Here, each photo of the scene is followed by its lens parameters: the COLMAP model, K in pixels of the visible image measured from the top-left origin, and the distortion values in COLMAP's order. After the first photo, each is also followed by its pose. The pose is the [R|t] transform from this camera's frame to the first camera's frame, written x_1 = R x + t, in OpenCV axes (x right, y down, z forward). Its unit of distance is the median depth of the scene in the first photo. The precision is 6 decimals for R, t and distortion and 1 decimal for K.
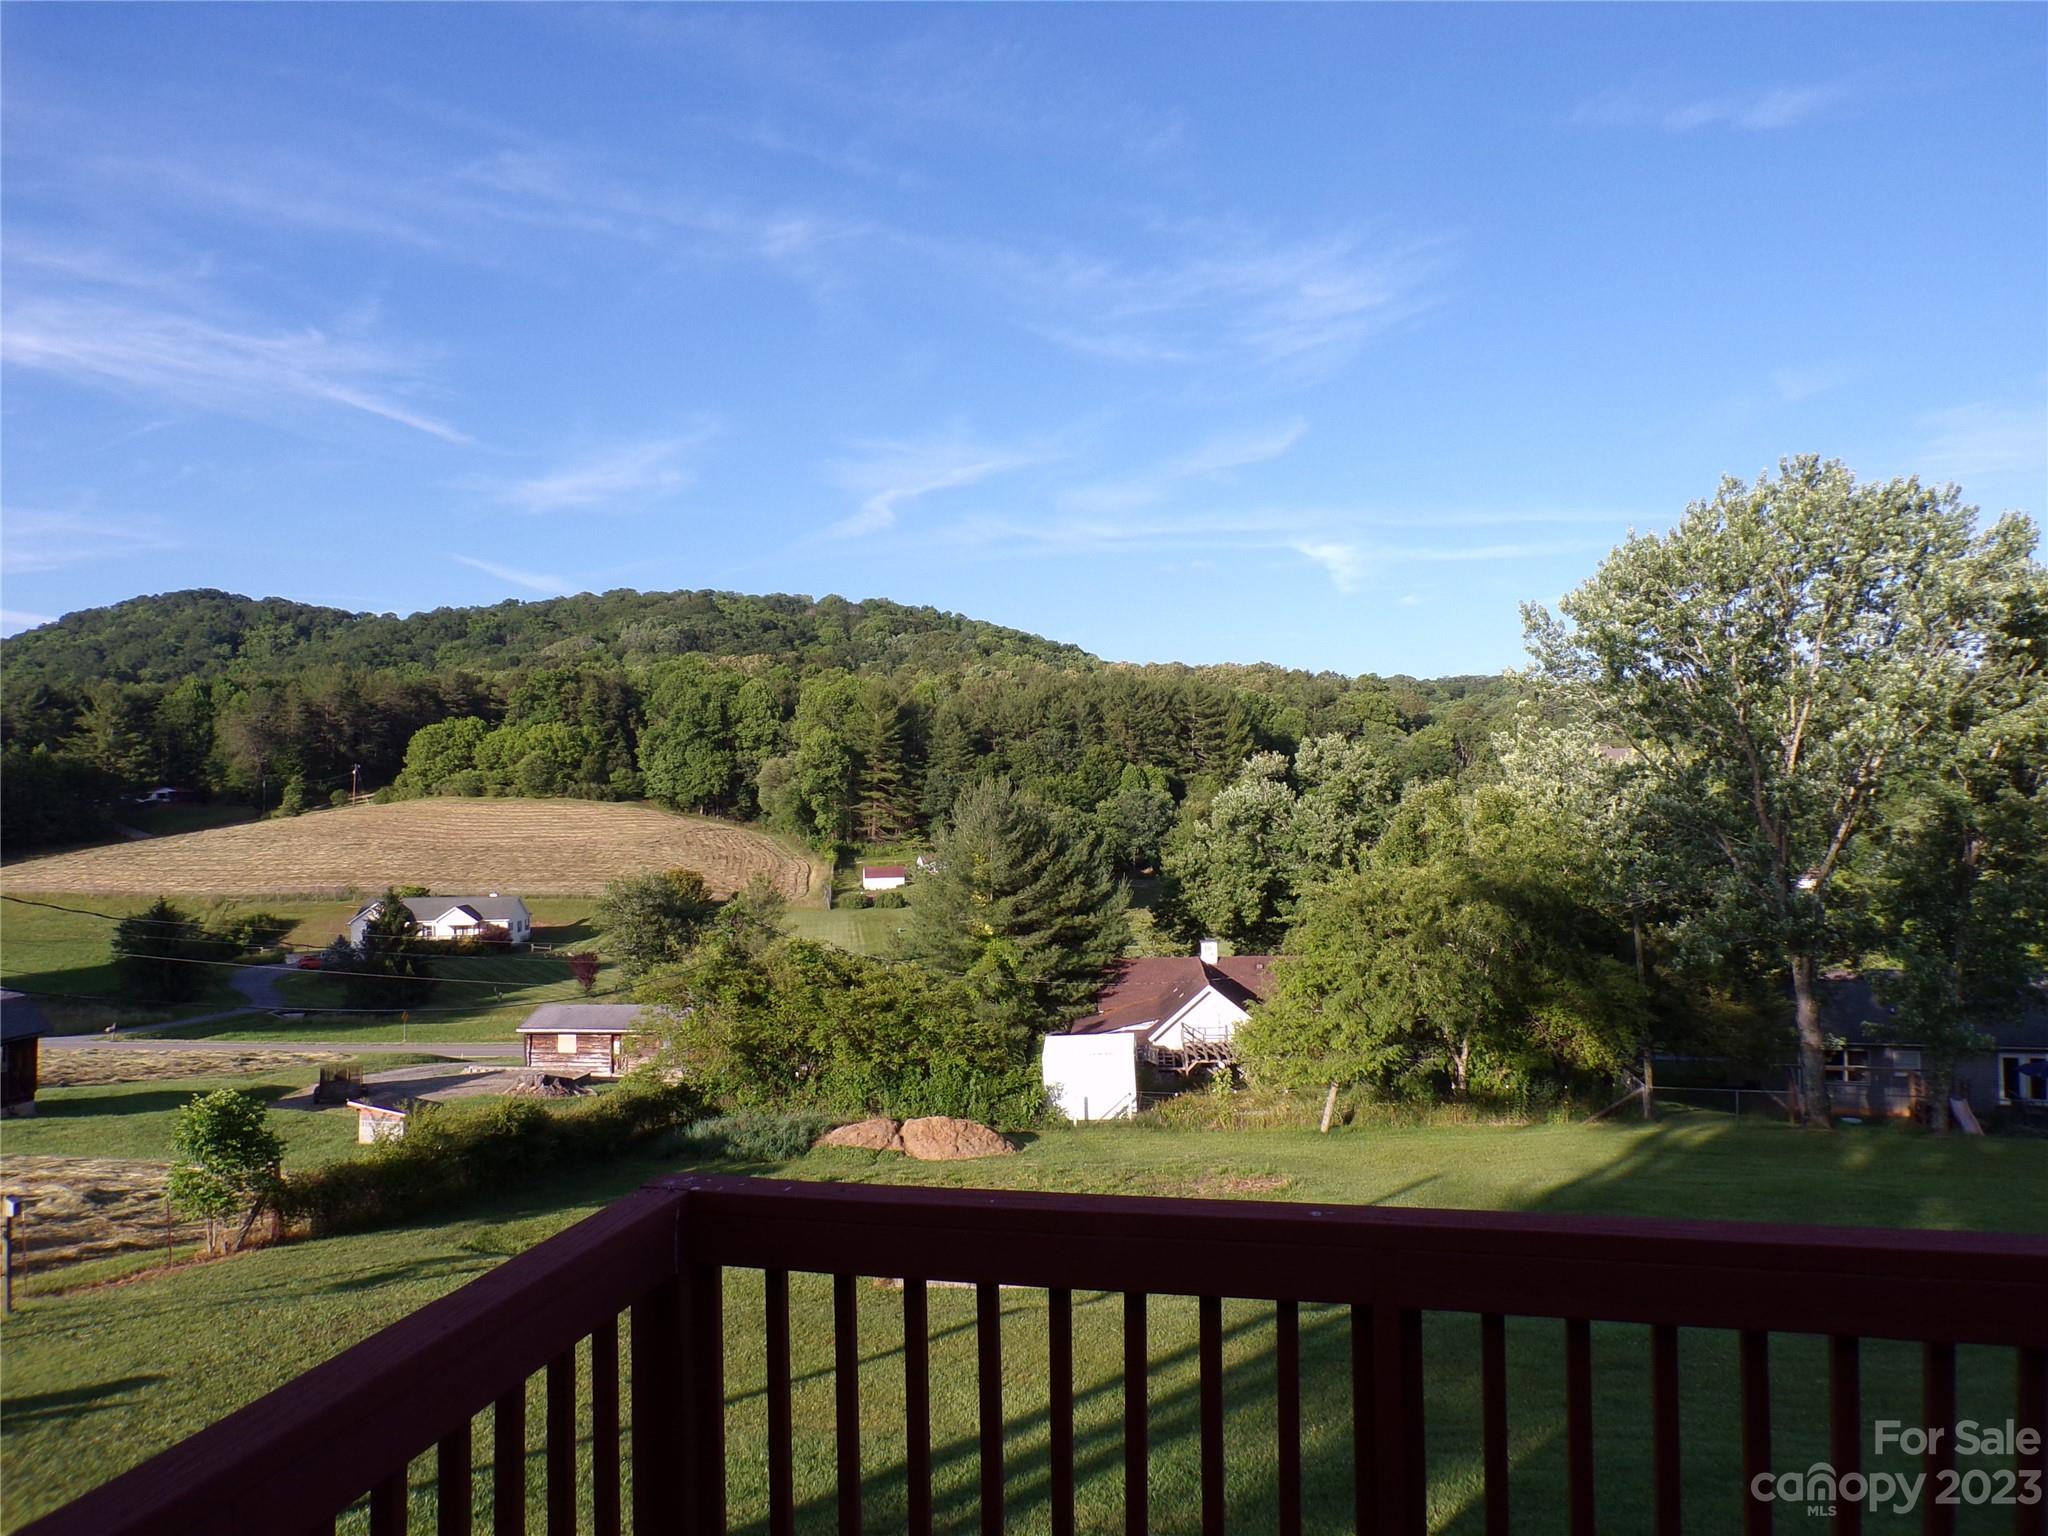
lens RADIAL K [[1413.8, 0, 1032.8], [0, 1413.8, 775.5], [0, 0, 1]] dist [-0.027878, 0.072187]
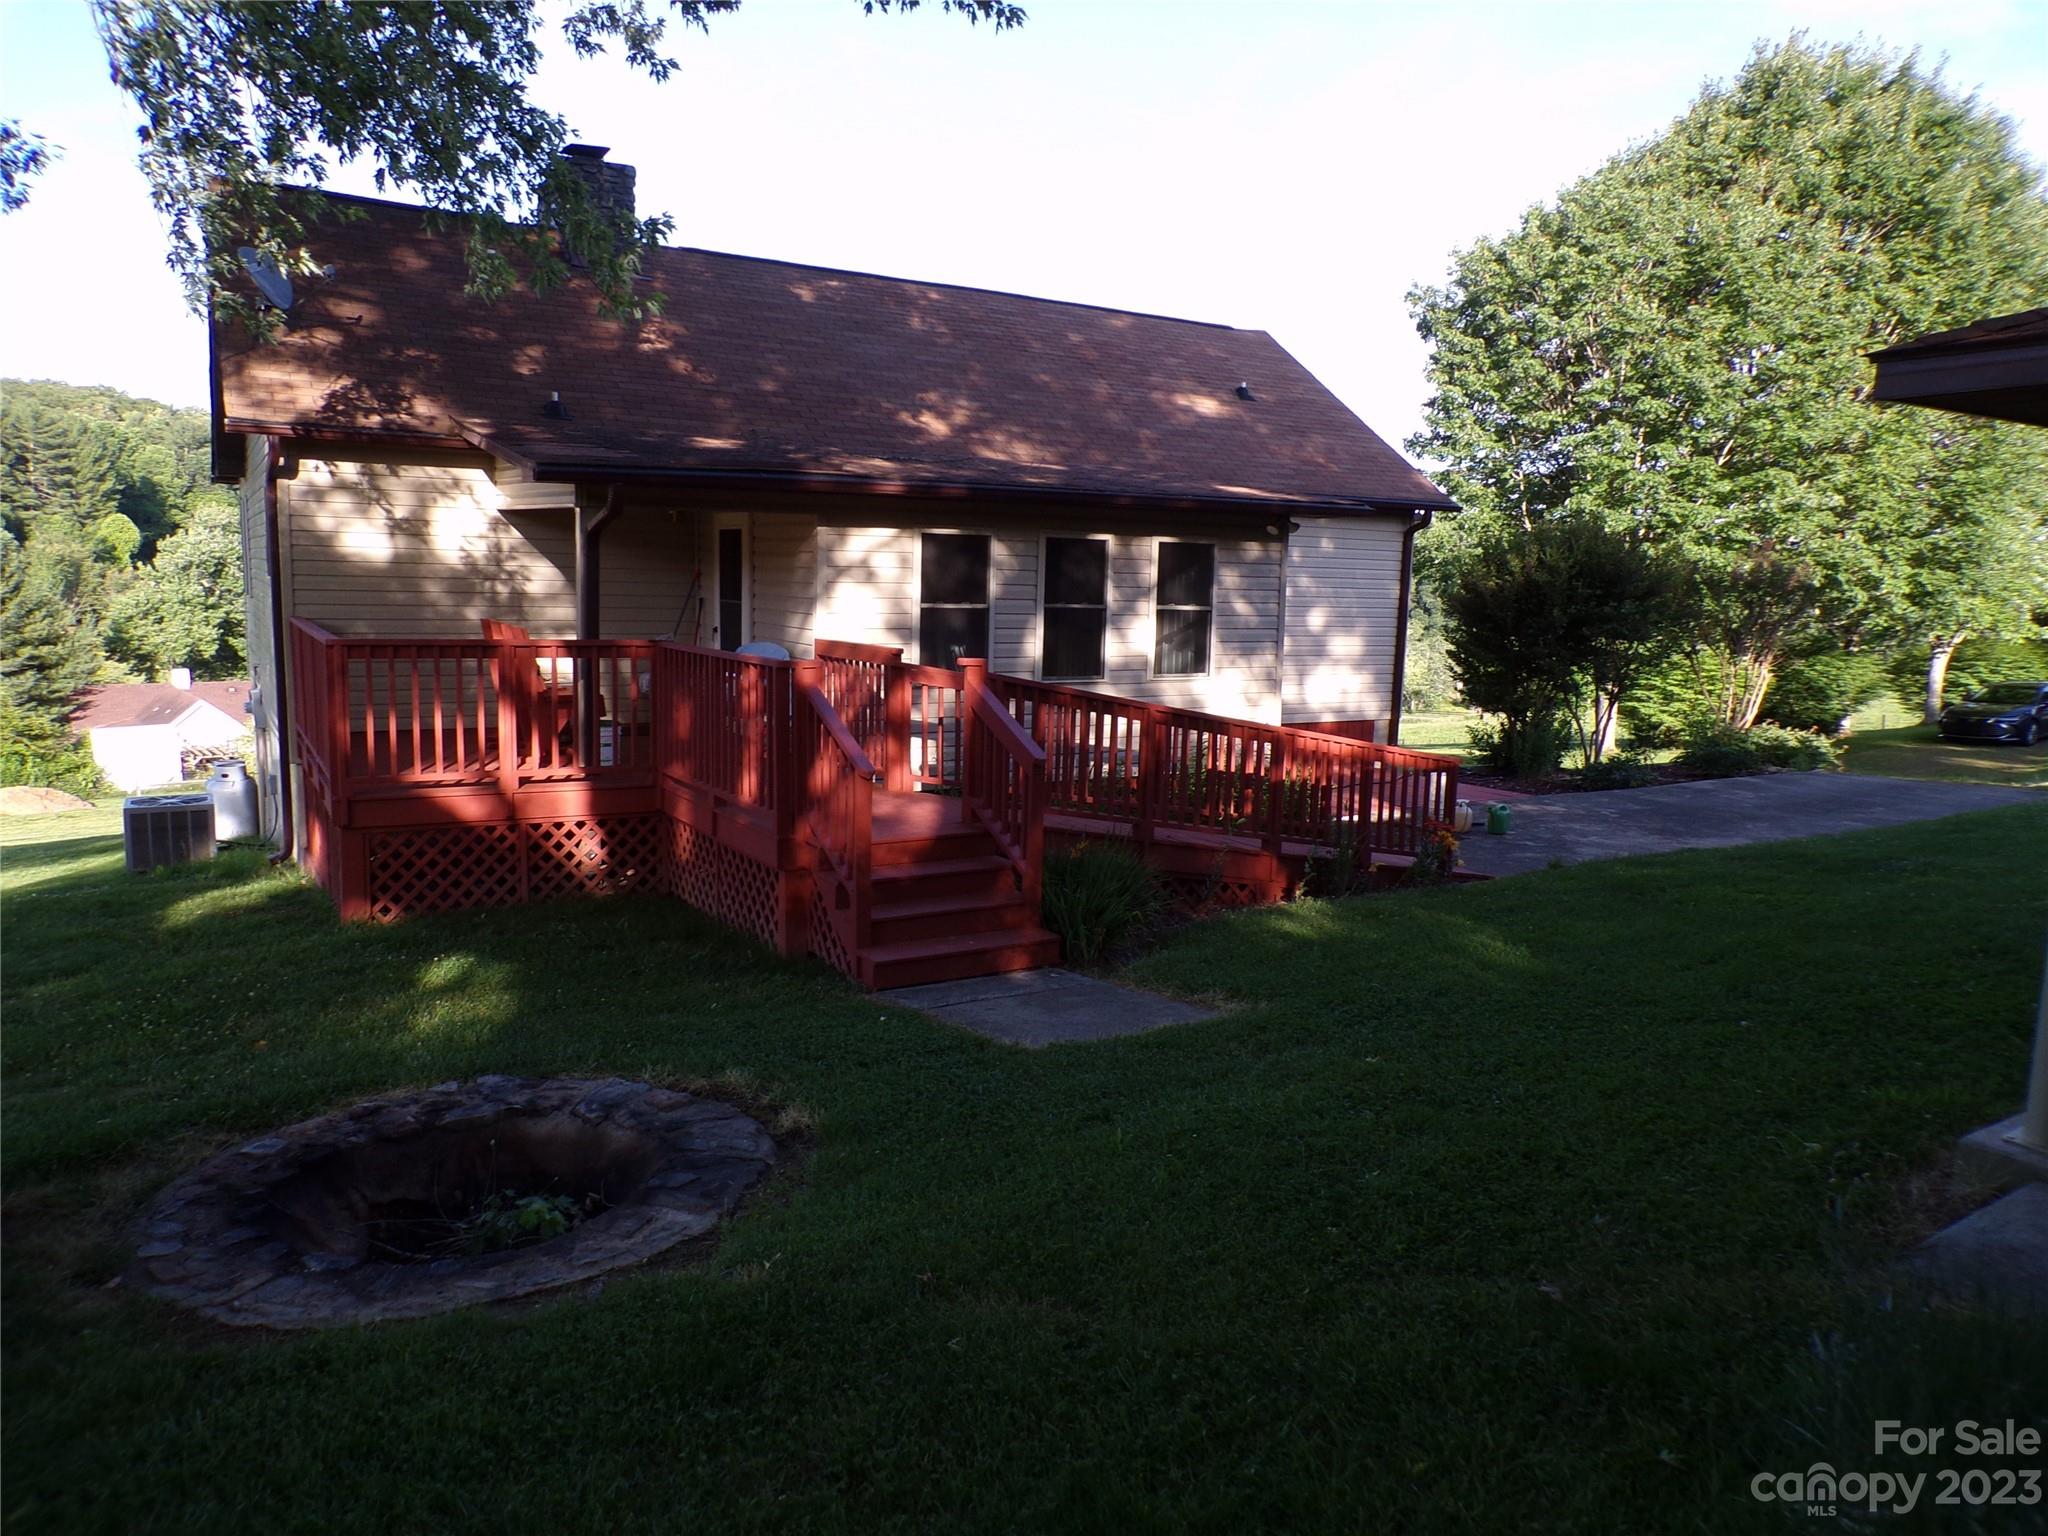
lens RADIAL K [[1382.7, 0, 1025.5], [0, 1382.7, 798.0], [0, 0, 1]] dist [0.031852, -0.052196]
pose [[0.731607, -0.065293, 0.678593, -0.129627], [-0.060223, 0.985322, 0.159733, -0.002387], [-0.679062, -0.157729, 0.716936, -0.269676]]
